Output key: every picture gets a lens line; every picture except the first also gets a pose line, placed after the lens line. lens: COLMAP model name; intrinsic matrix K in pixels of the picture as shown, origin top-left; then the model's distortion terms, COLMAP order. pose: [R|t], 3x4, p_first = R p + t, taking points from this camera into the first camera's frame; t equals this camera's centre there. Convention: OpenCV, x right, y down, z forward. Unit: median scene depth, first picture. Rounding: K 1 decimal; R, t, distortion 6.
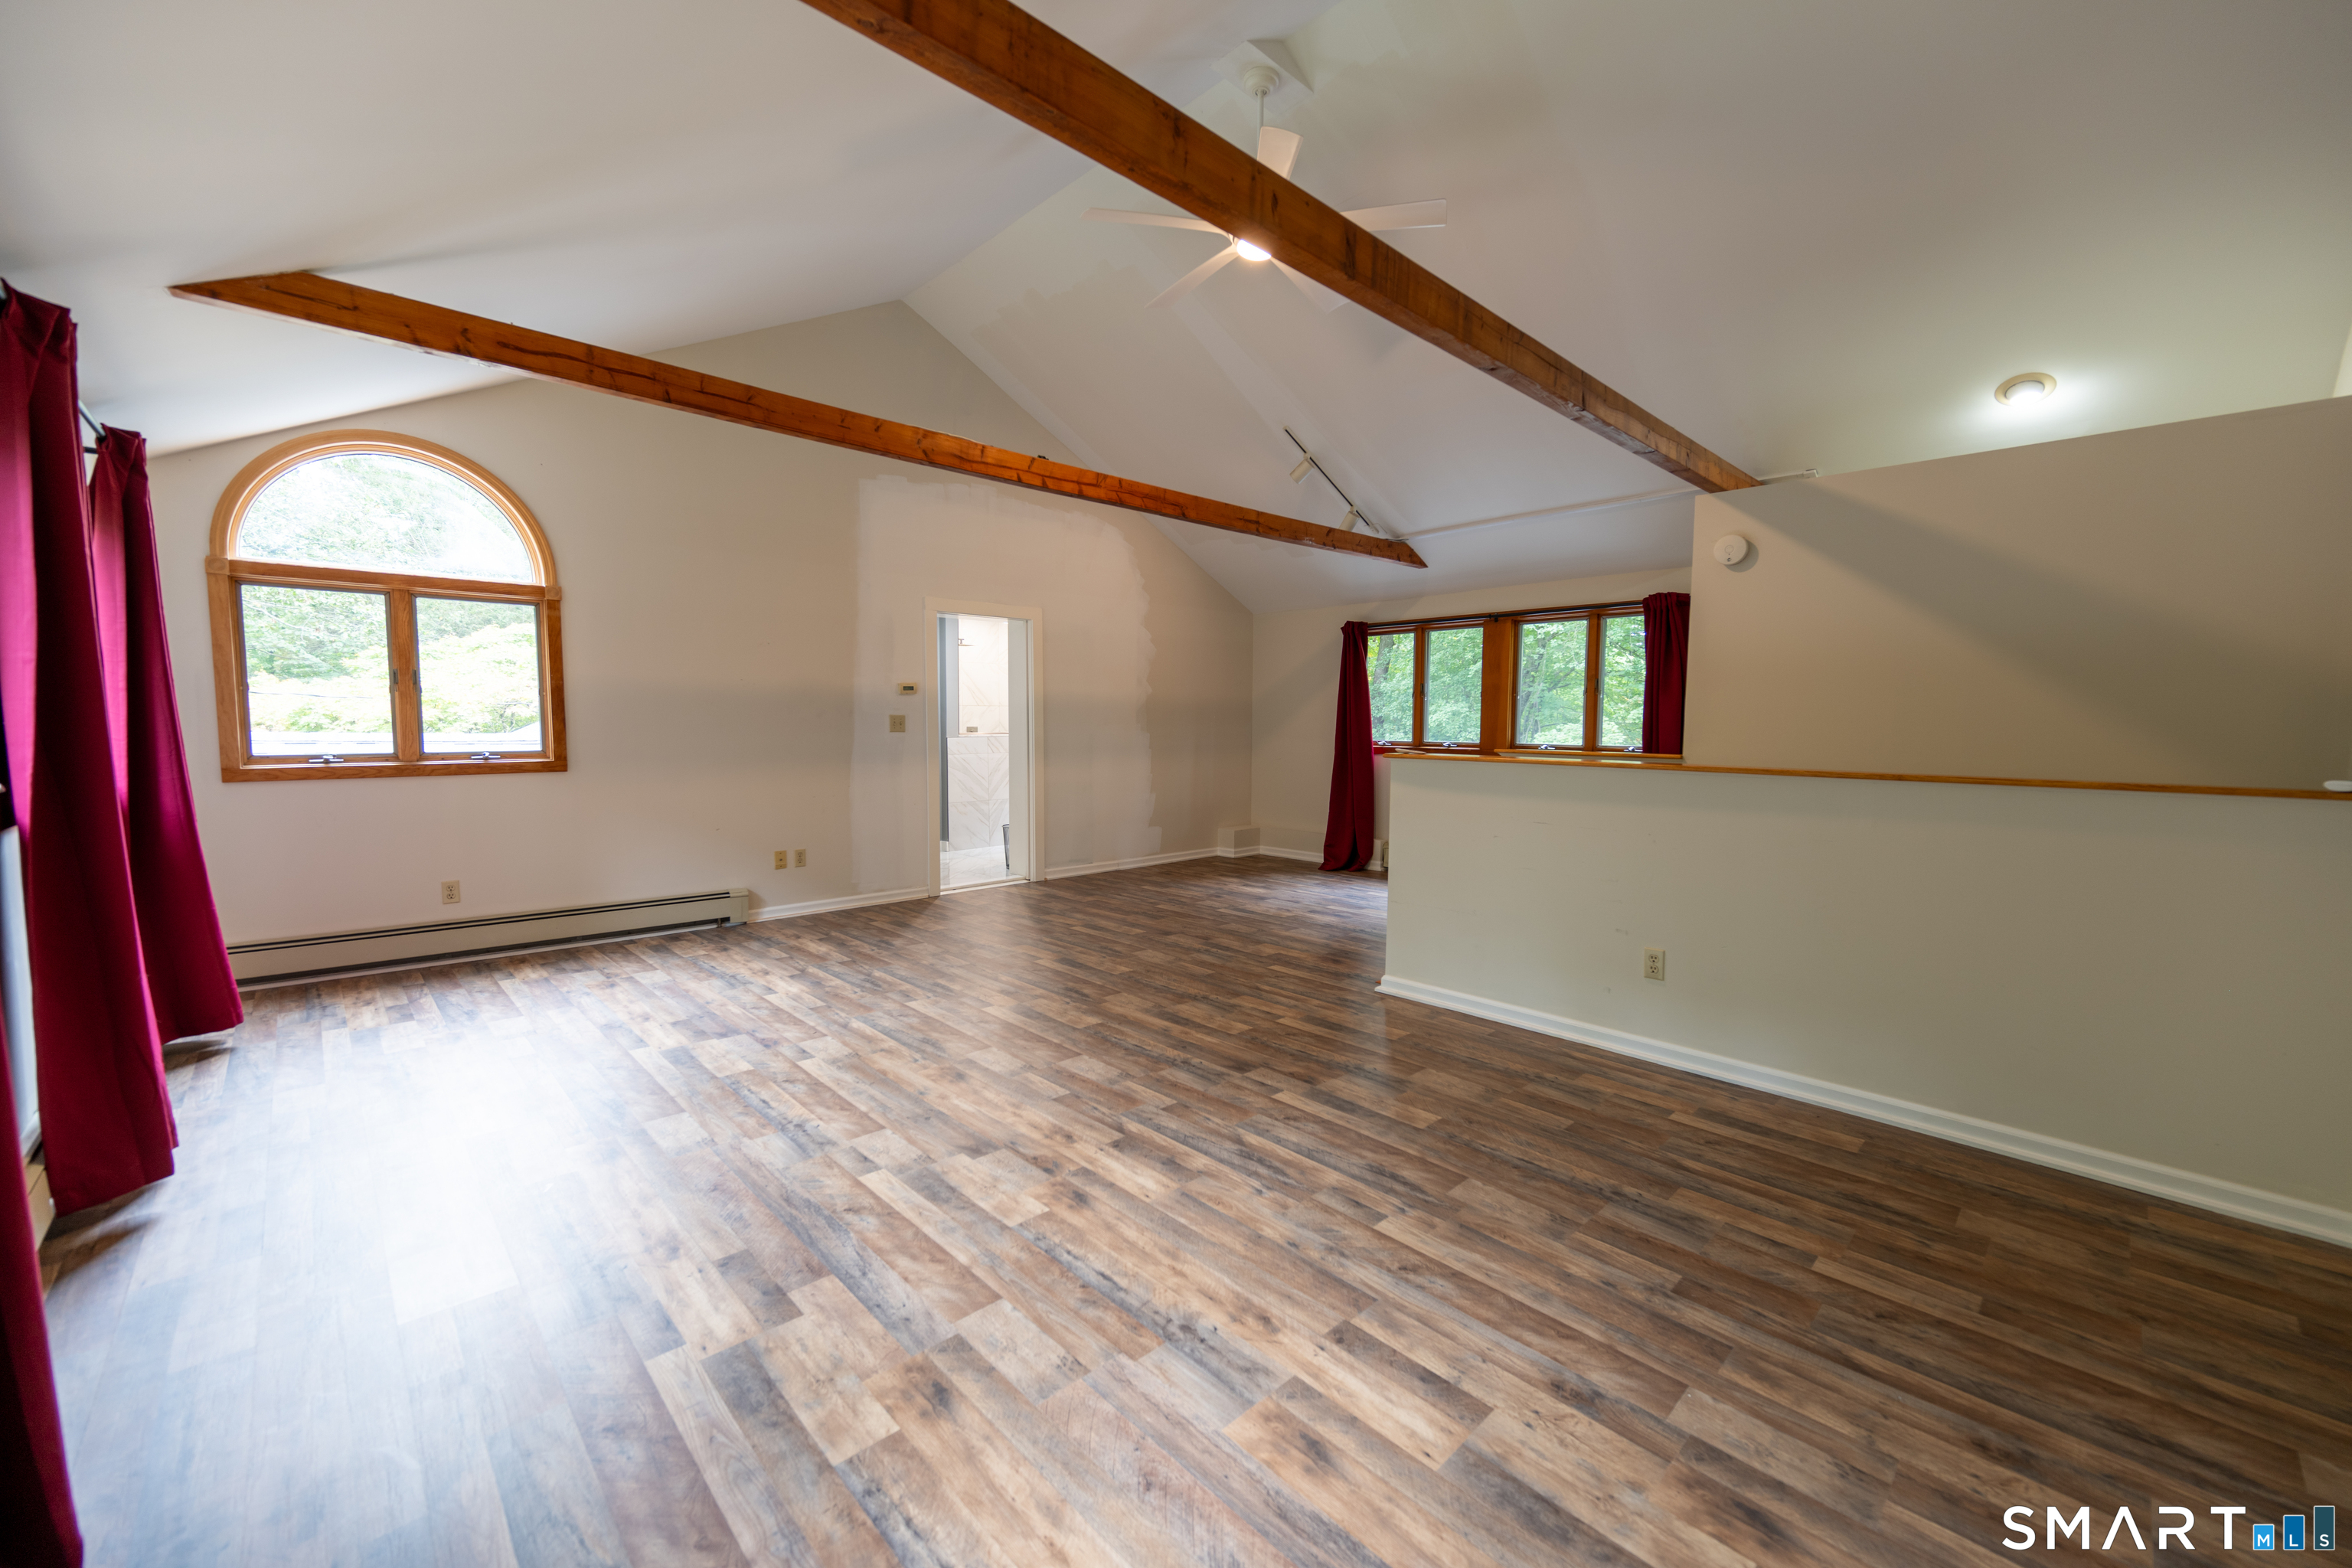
lens RADIAL K [[916.6, 0, 1167.7], [0, 916.6, 782.6], [0, 0, 1]] dist [0.000306, 0.000045]
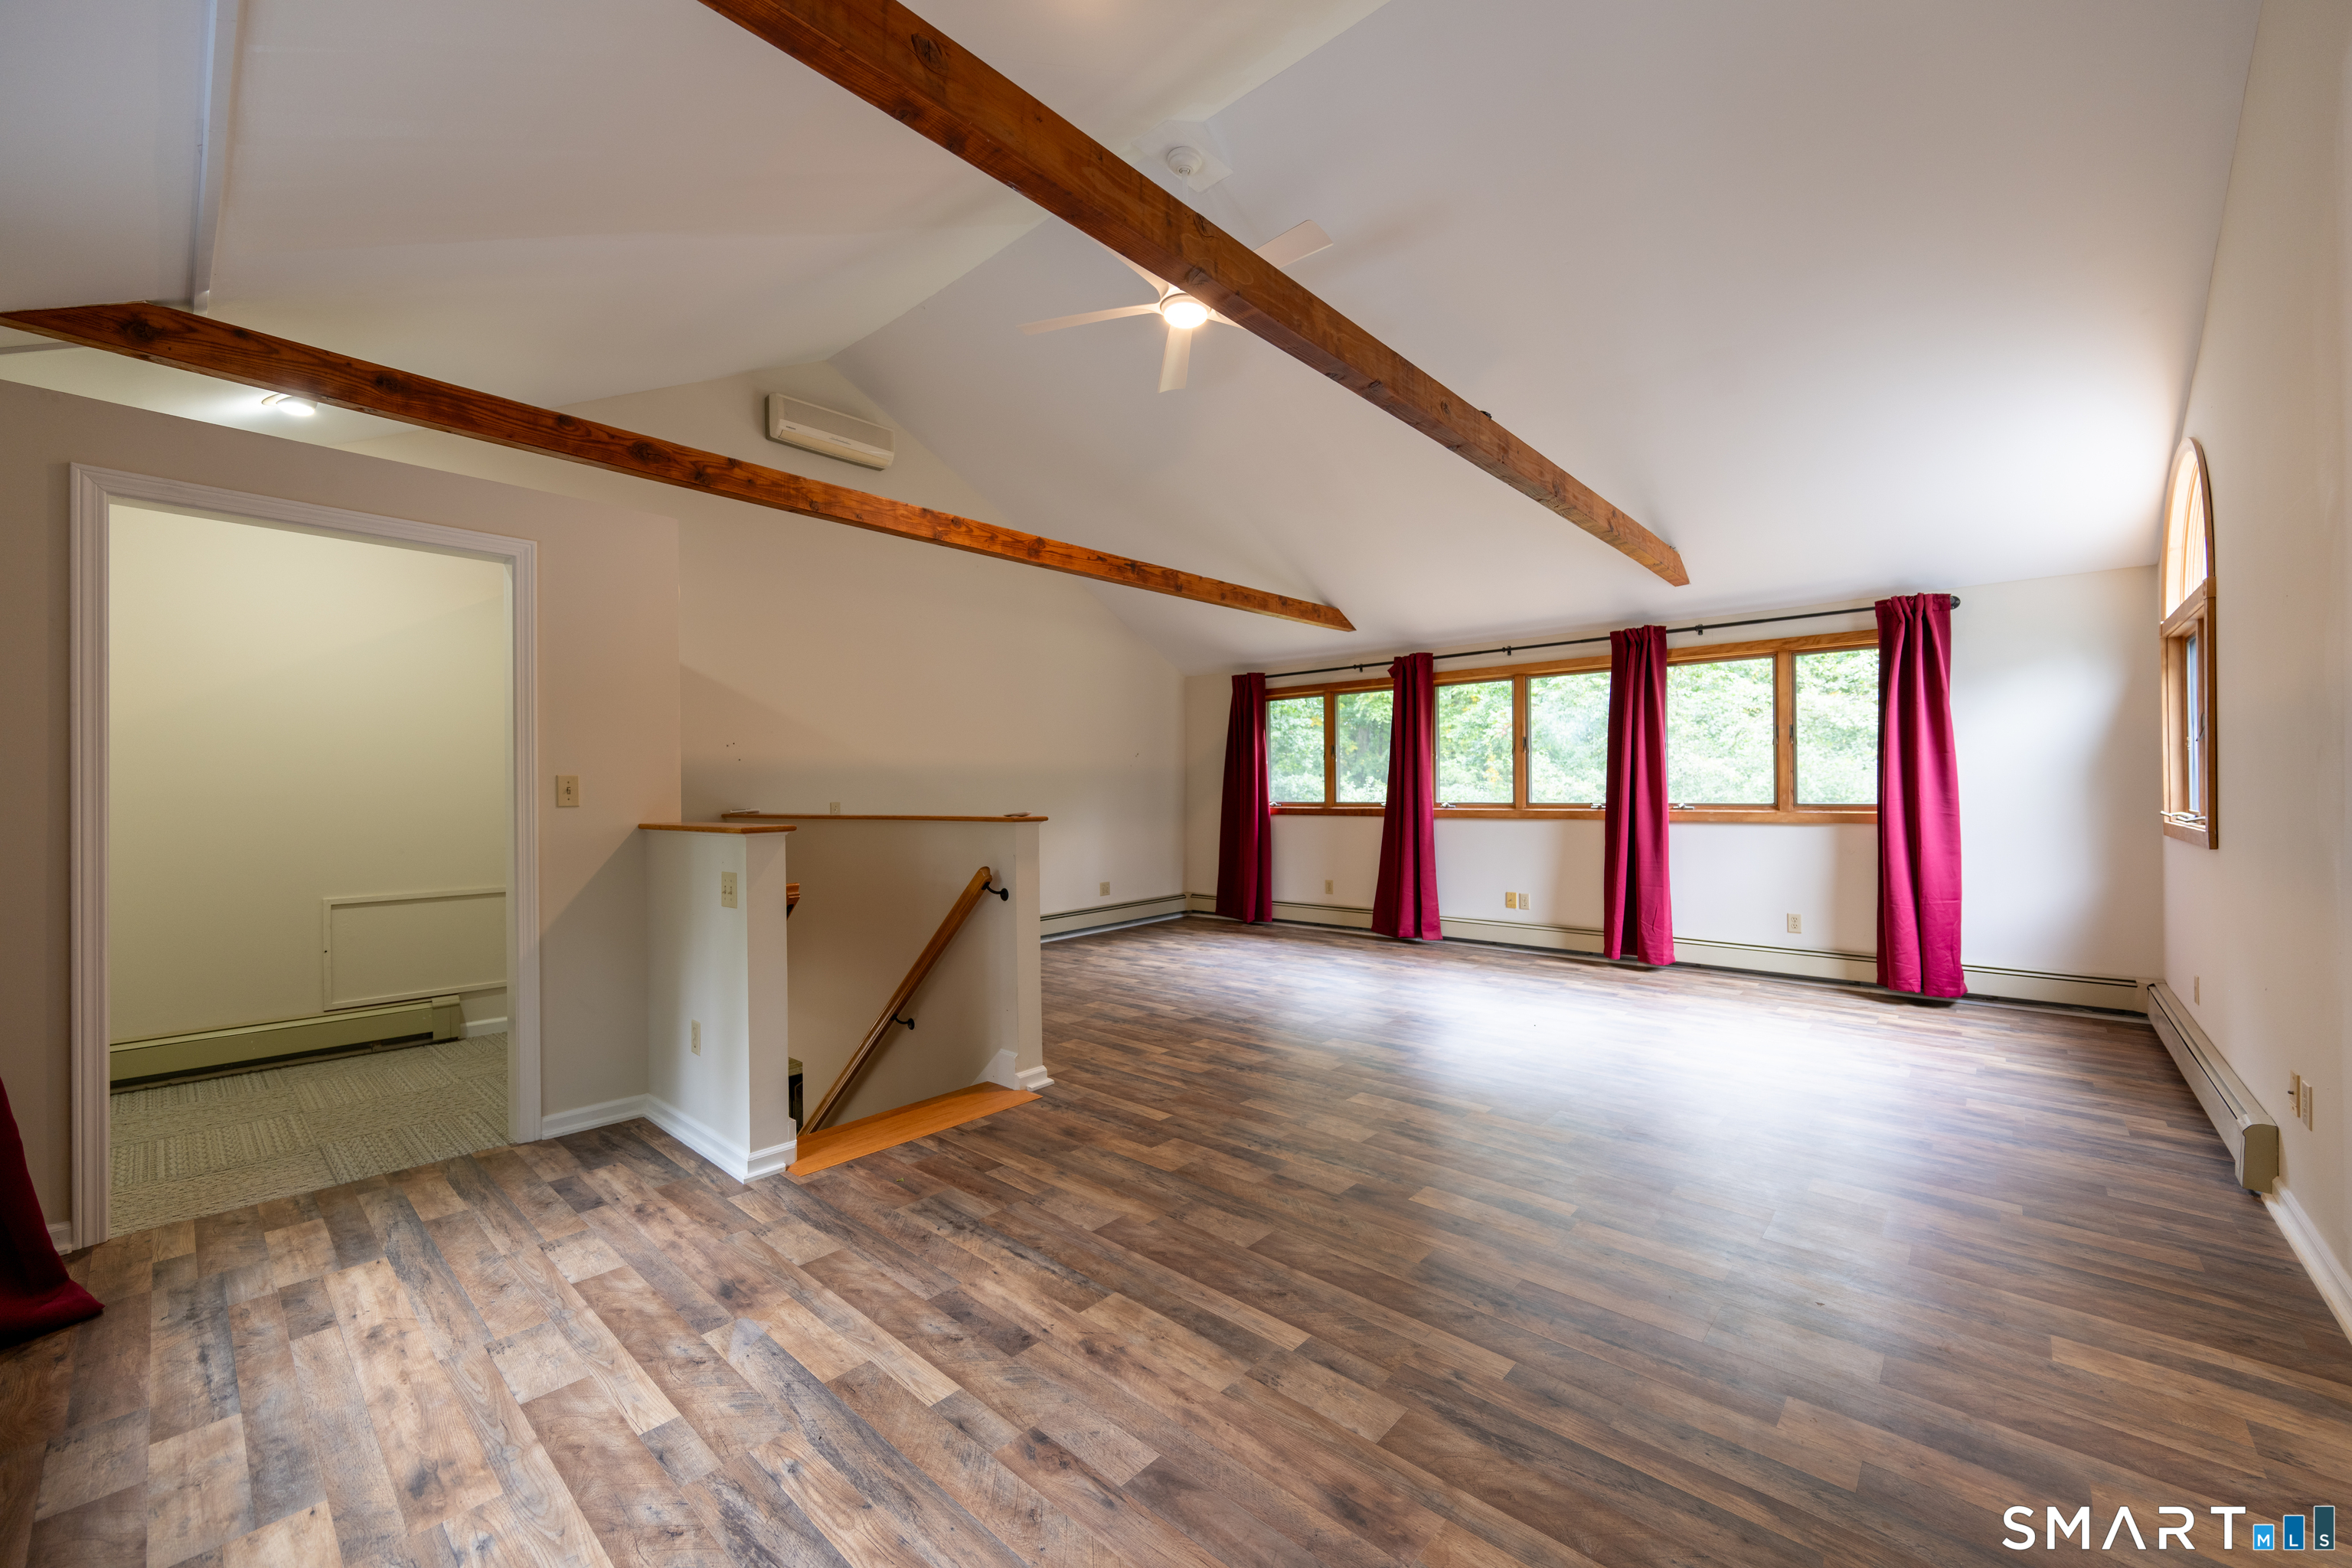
lens RADIAL K [[916.6, 0, 1167.1], [0, 916.6, 795.9], [0, 0, 1]] dist [0.000306, 0.000045]
pose [[-0.997268, 0.003894, -0.073772, 0.191360], [-0.001613, 0.997224, 0.074447, -0.123574], [0.073857, 0.074362, -0.994493, 1.976253]]
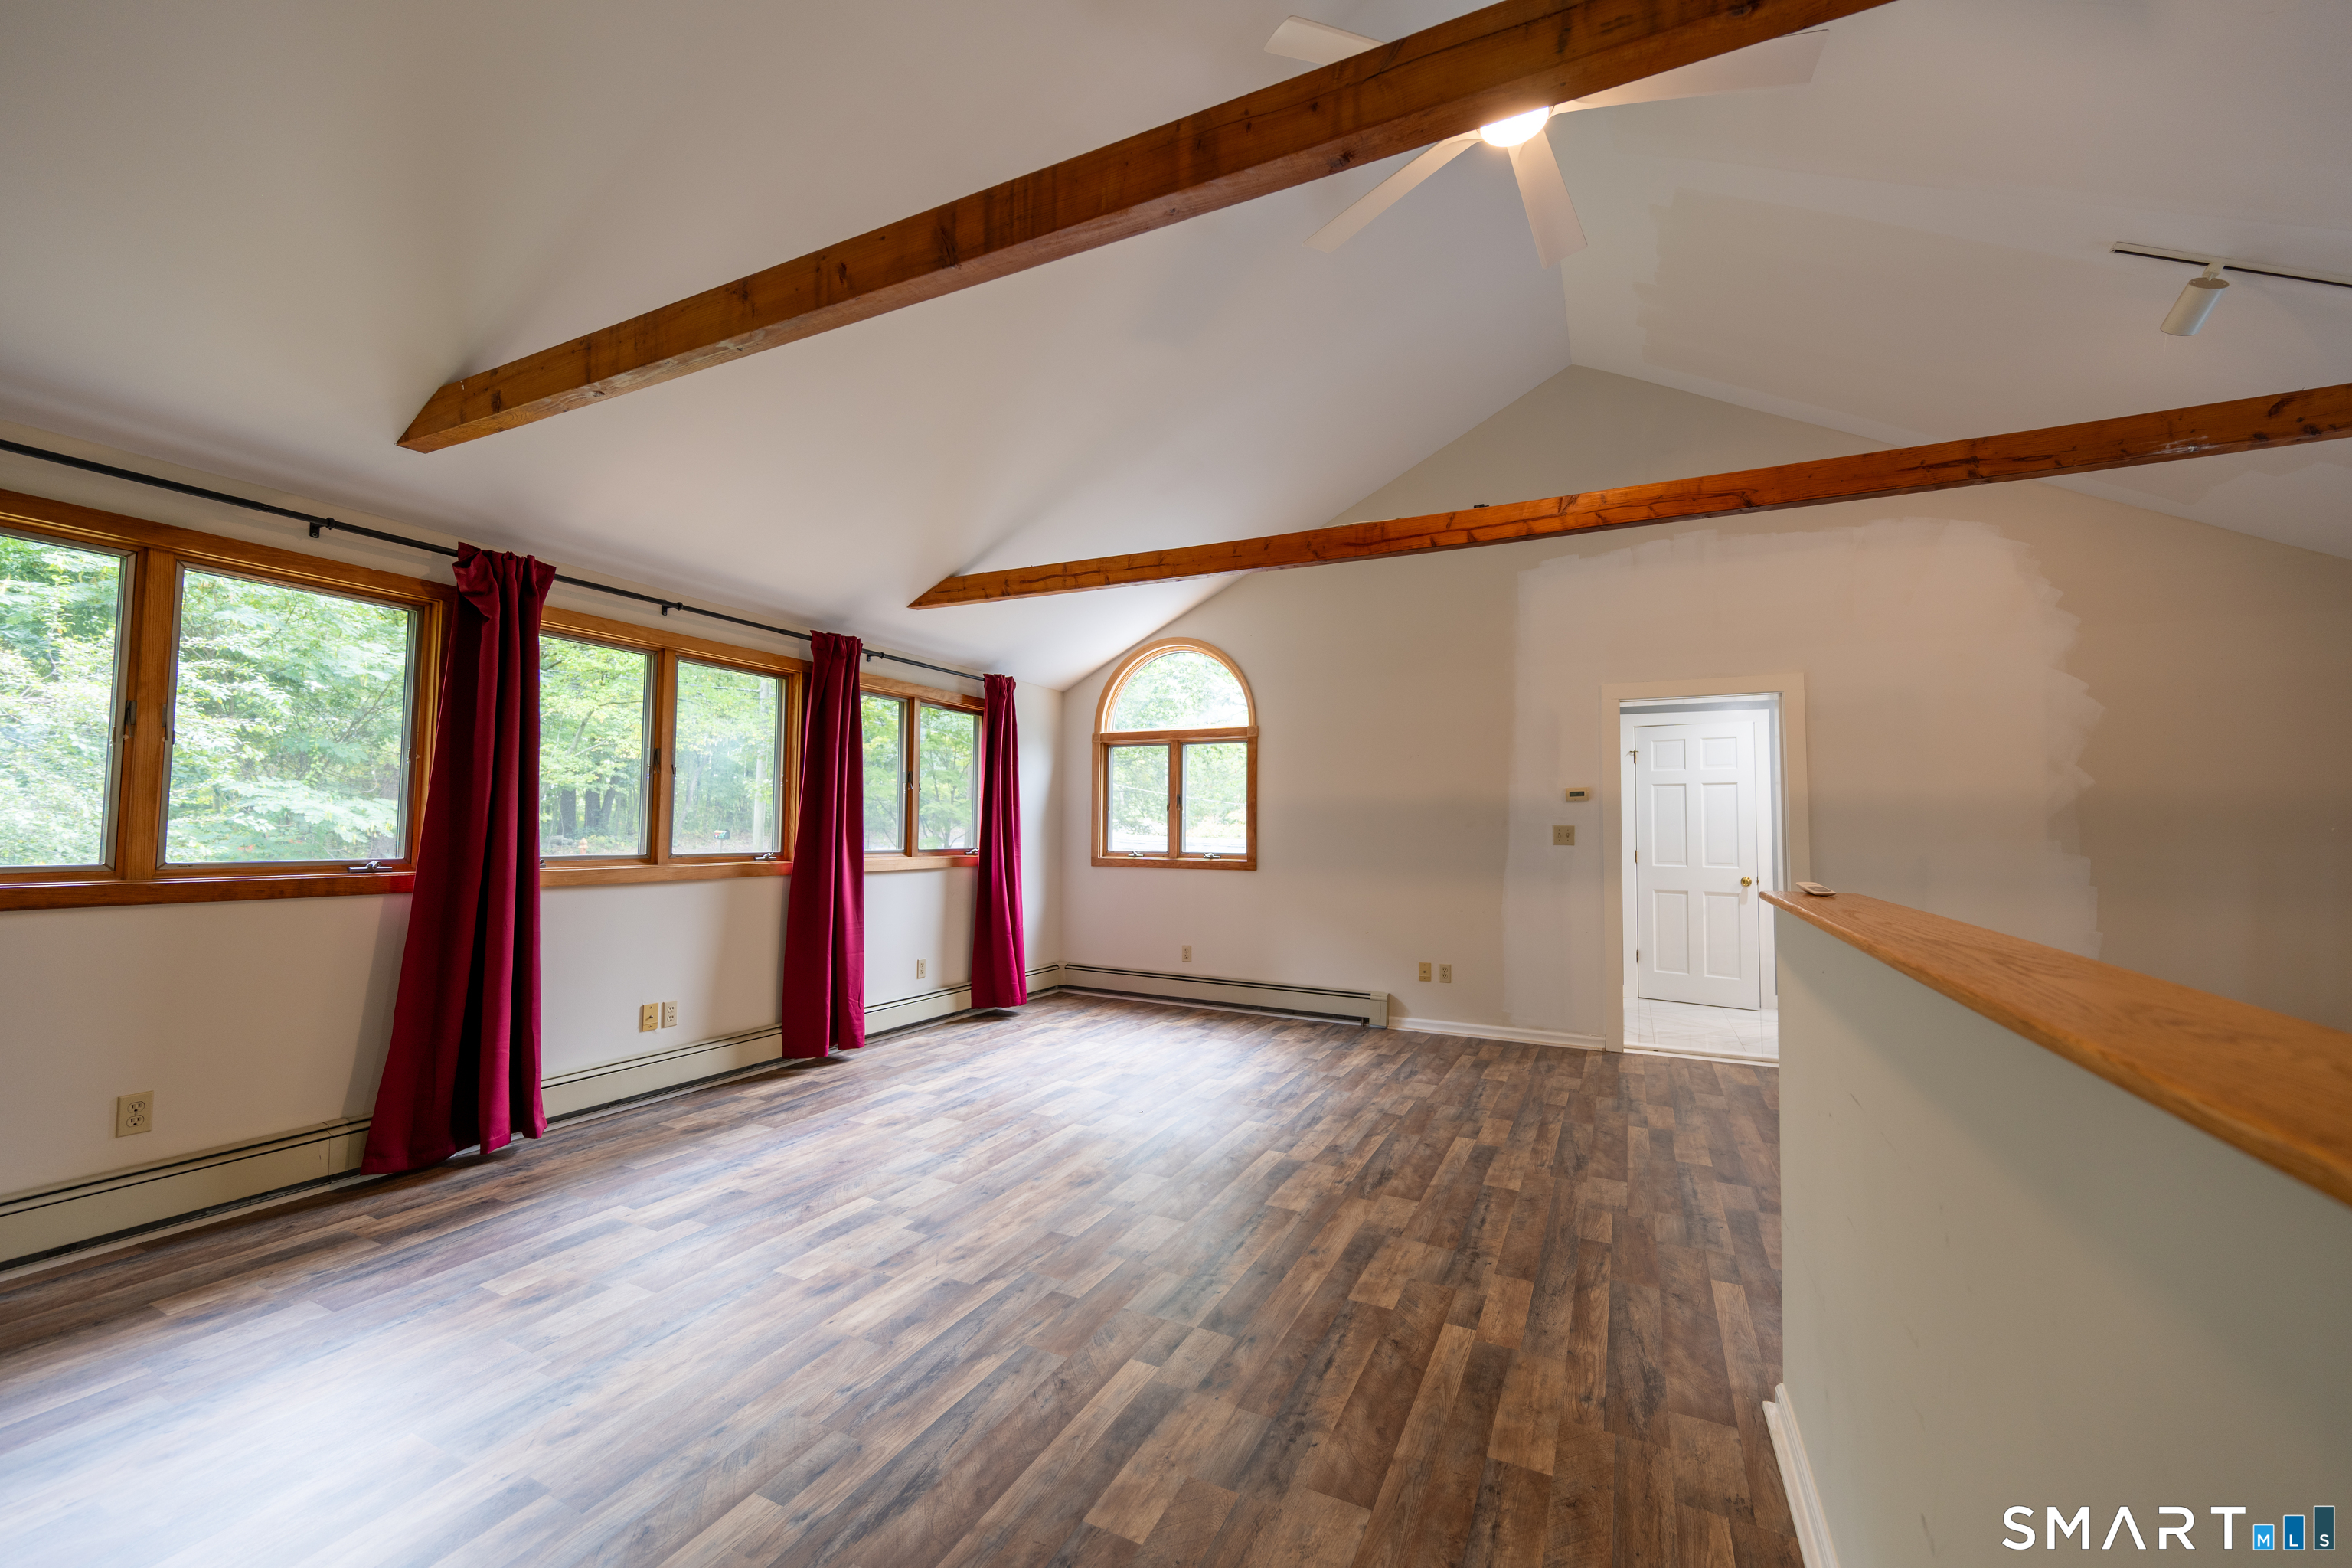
lens RADIAL K [[916.6, 0, 1190.0], [0, 916.6, 787.0], [0, 0, 1]] dist [0.000306, 0.000045]
pose [[0.355486, -0.046044, -0.933547, 0.600343], [-0.071828, 0.994487, -0.076401, -0.028955], [0.931918, 0.094214, 0.350219, 0.571090]]
